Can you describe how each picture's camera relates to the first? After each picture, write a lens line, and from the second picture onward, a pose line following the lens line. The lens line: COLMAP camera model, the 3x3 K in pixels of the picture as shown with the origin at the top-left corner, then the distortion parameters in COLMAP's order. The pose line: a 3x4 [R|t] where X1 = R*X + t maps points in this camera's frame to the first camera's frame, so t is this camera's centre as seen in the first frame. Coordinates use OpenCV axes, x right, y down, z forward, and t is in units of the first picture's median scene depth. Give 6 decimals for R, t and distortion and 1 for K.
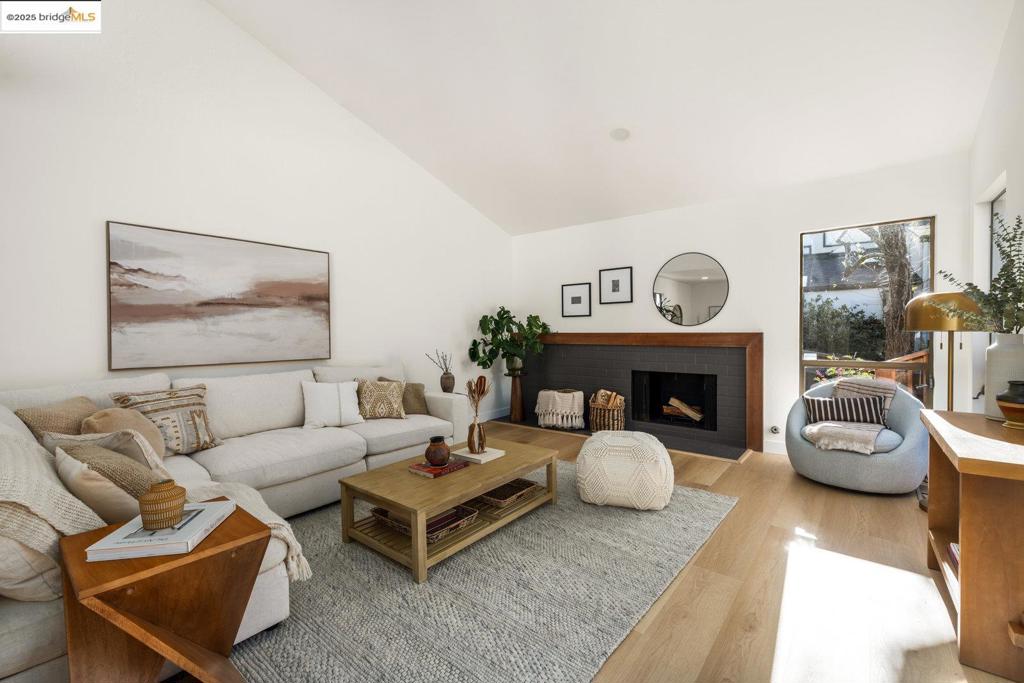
lens RADIAL K [[434.3, 0, 514.5], [0, 434.3, 343.3], [0, 0, 1]] dist [0.000861, -0.000145]
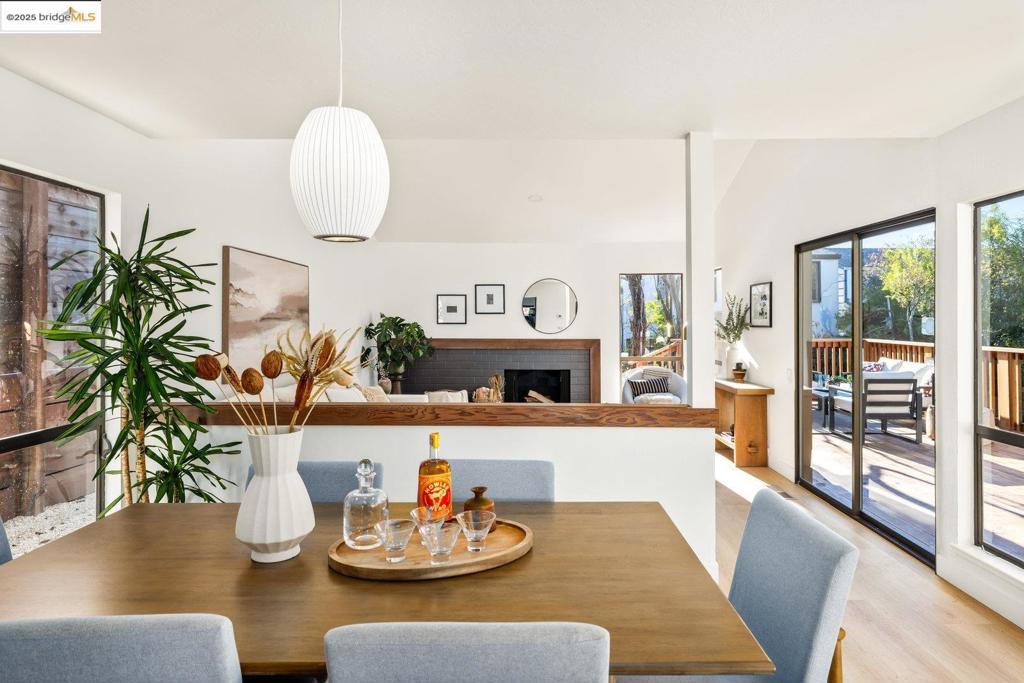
lens RADIAL K [[608.3, 0, 529.7], [0, 608.3, 317.5], [0, 0, 1]] dist [0.005815, 0.001355]
pose [[0.780370, 0.013359, 0.625175, -0.878320], [0.011100, 0.999318, -0.035209, -0.027344], [-0.625220, 0.034416, 0.779690, -0.440483]]
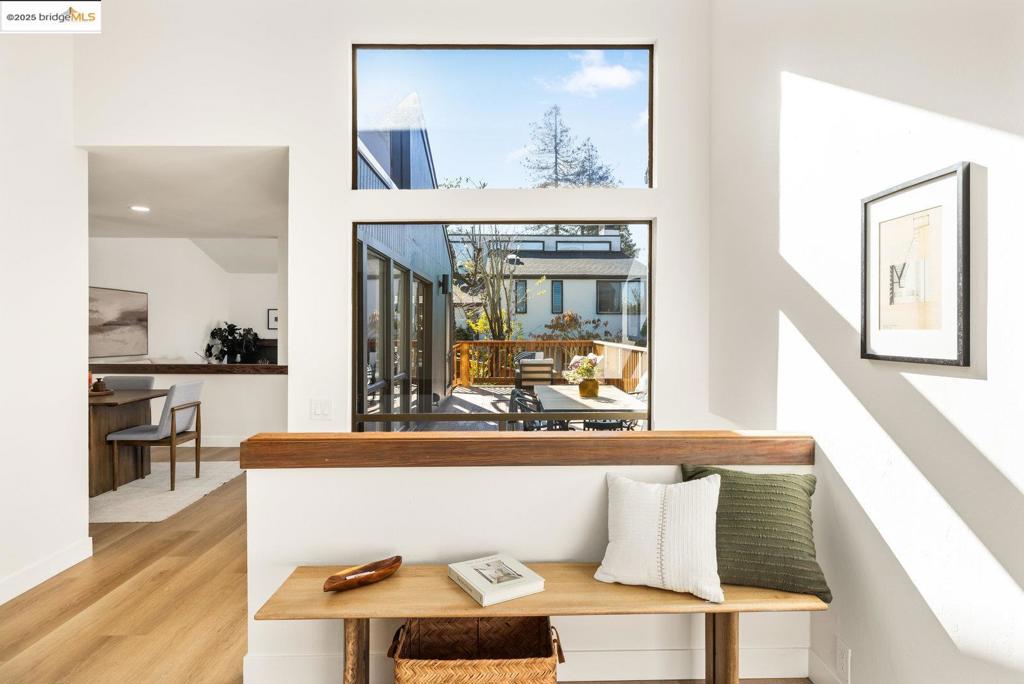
lens RADIAL K [[574.6, 0, 515.4], [0, 574.6, 331.1], [0, 0, 1]] dist [0.000982, 0.000671]
pose [[0.765107, 0.010828, 0.643812, -0.742253], [0.009664, 0.999553, -0.028296, 0.020072], [-0.643830, 0.027871, 0.764660, -1.617522]]
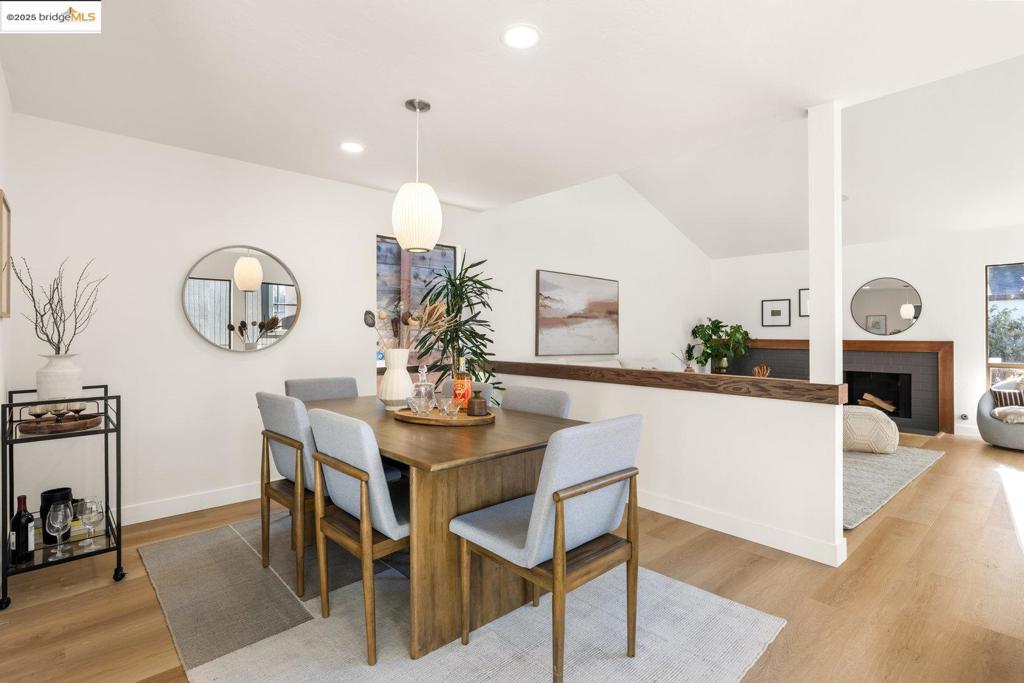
lens RADIAL K [[500.4, 0, 511.9], [0, 500.4, 334.2], [0, 0, 1]] dist [-0.000566, 0.002325]
pose [[0.988885, 0.014408, -0.147983, -0.503200], [-0.019670, 0.999223, -0.034156, 0.031147], [0.147376, 0.036687, 0.988400, -0.662883]]
